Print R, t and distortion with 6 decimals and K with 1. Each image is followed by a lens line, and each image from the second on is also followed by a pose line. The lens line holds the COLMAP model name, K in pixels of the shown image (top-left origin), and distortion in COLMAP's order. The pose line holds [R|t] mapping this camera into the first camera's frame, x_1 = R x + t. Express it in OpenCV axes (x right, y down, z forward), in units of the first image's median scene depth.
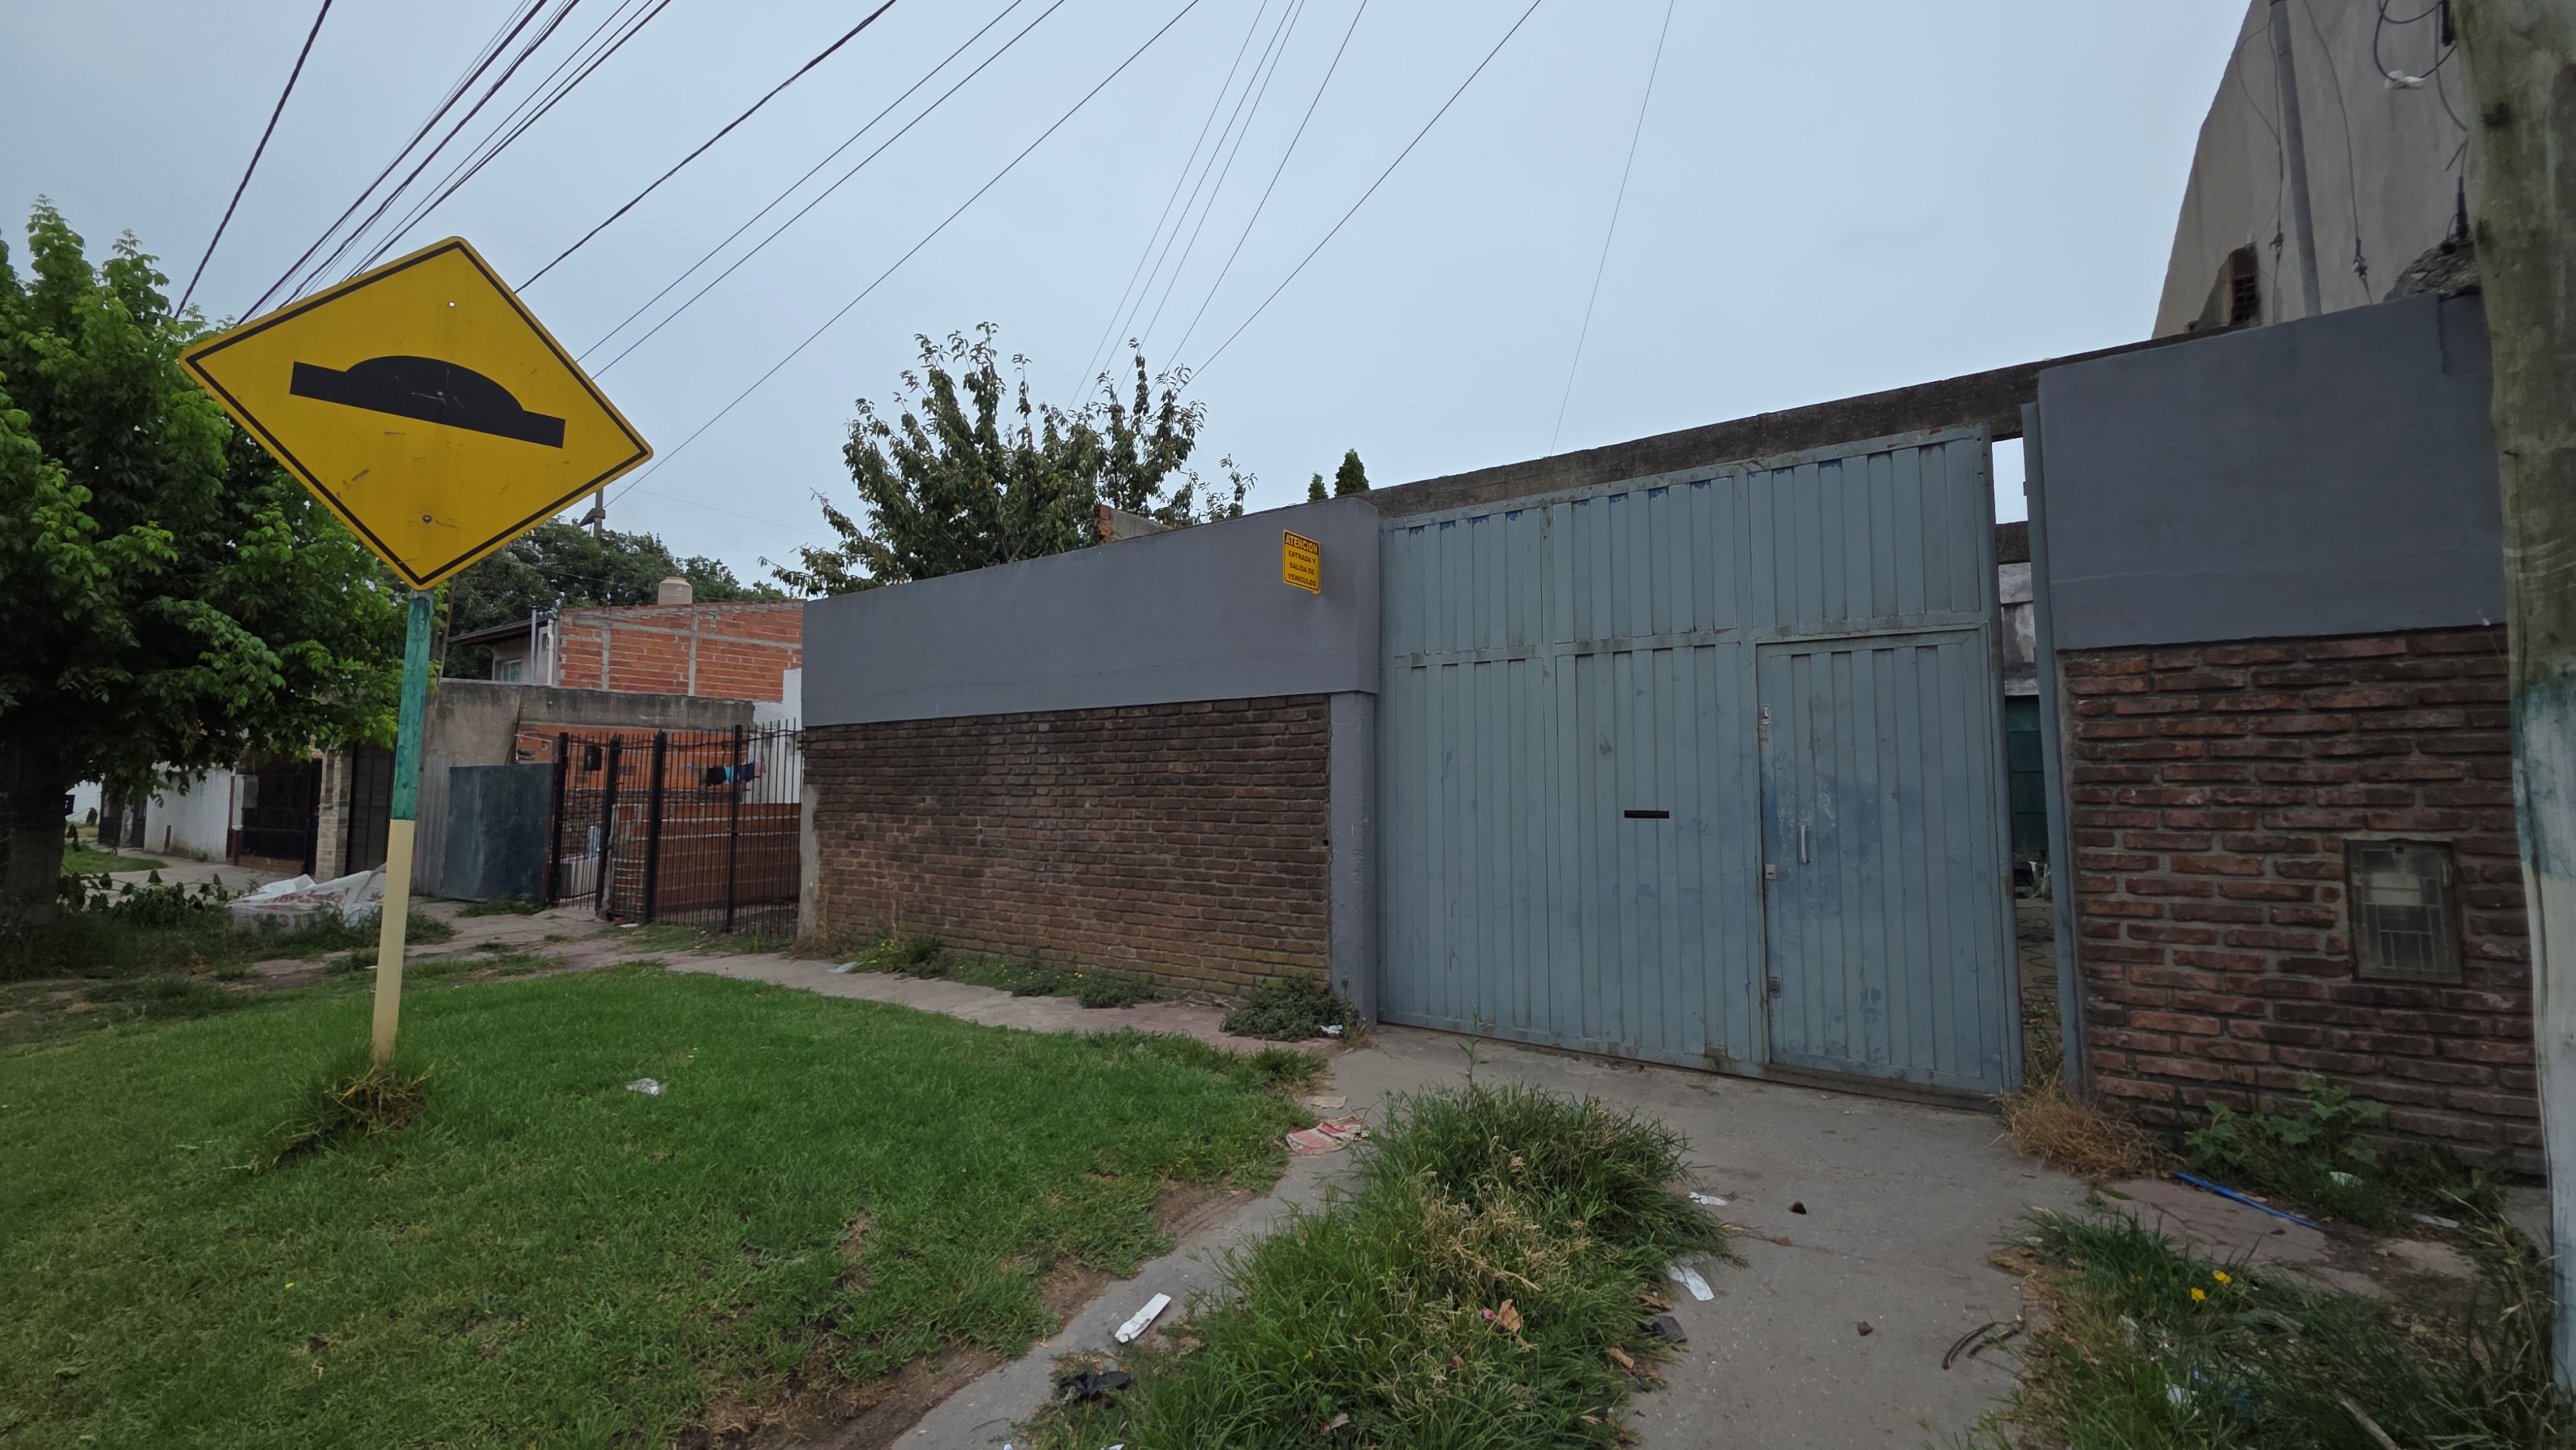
lens RADIAL K [[1026.9, 0, 1287.4], [0, 1026.9, 711.3], [0, 0, 1]] dist [0.011524, -0.007951]
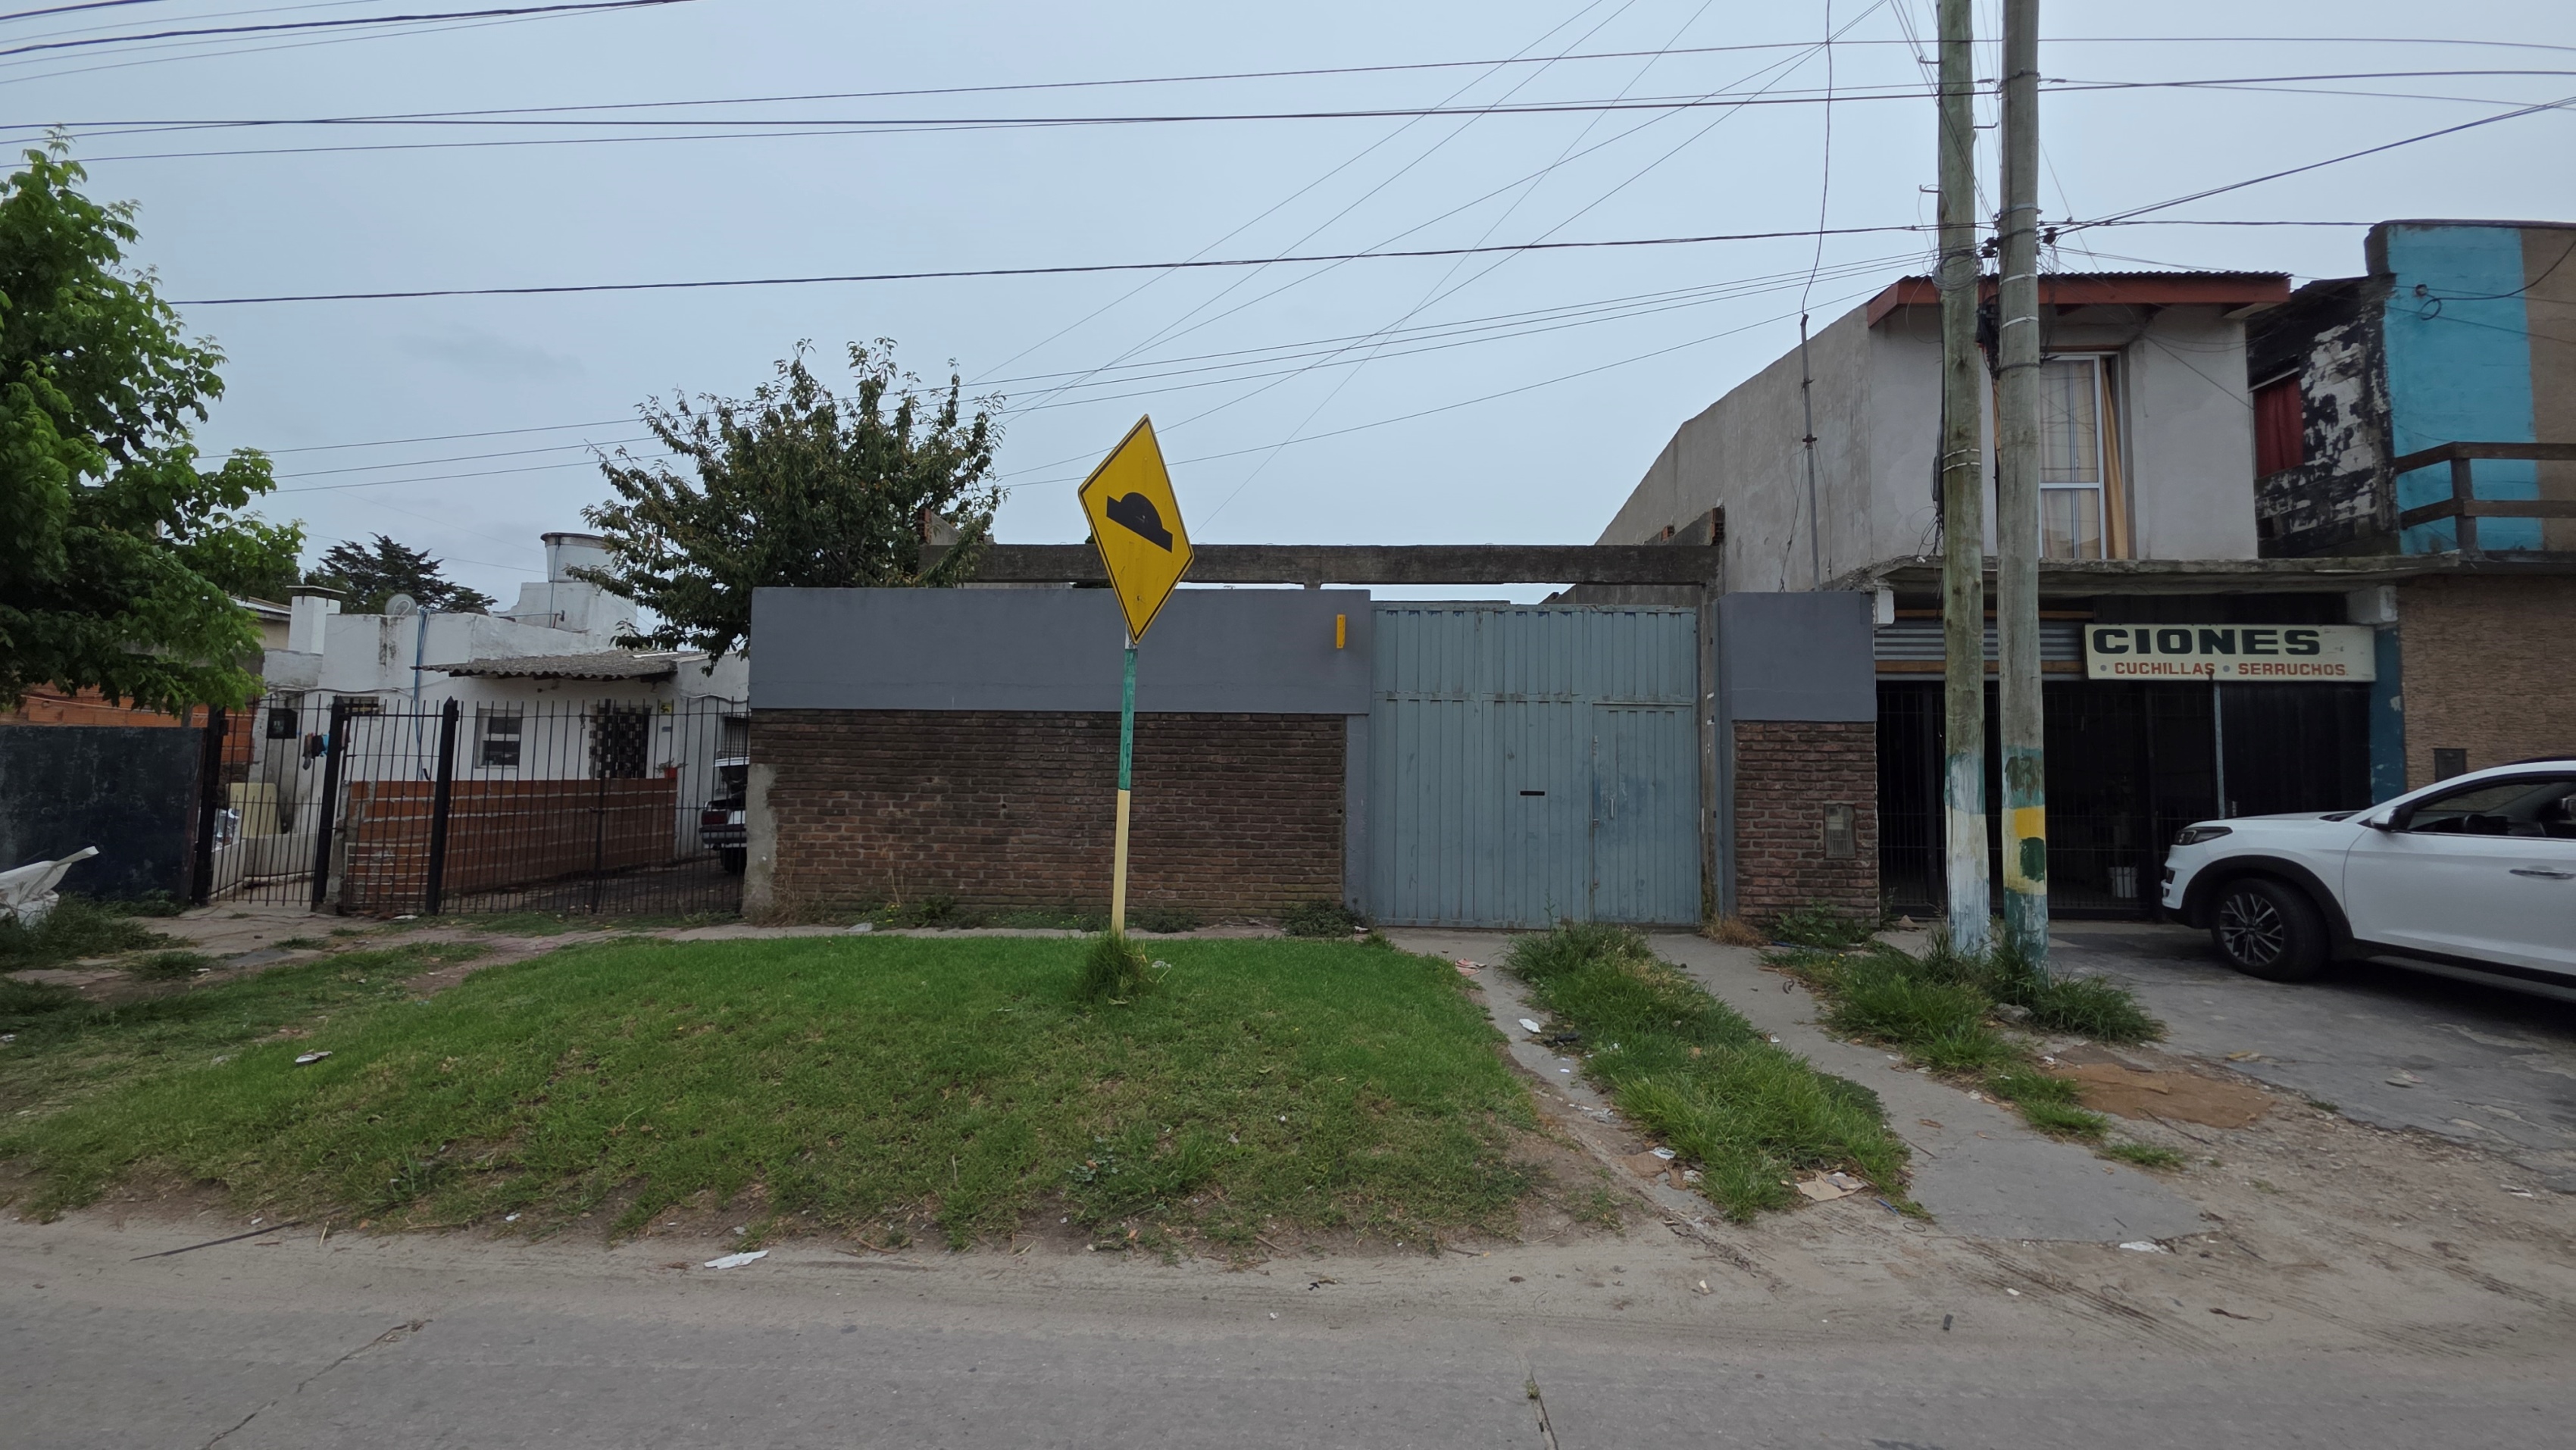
lens RADIAL K [[1026.9, 0, 1287.4], [0, 1026.9, 711.3], [0, 0, 1]] dist [0.011524, -0.007951]
pose [[0.846395, 0.046464, 0.530524, -0.871692], [-0.054827, 0.998496, 0.000022, -0.017384], [-0.529725, -0.029106, 0.847670, -0.261448]]
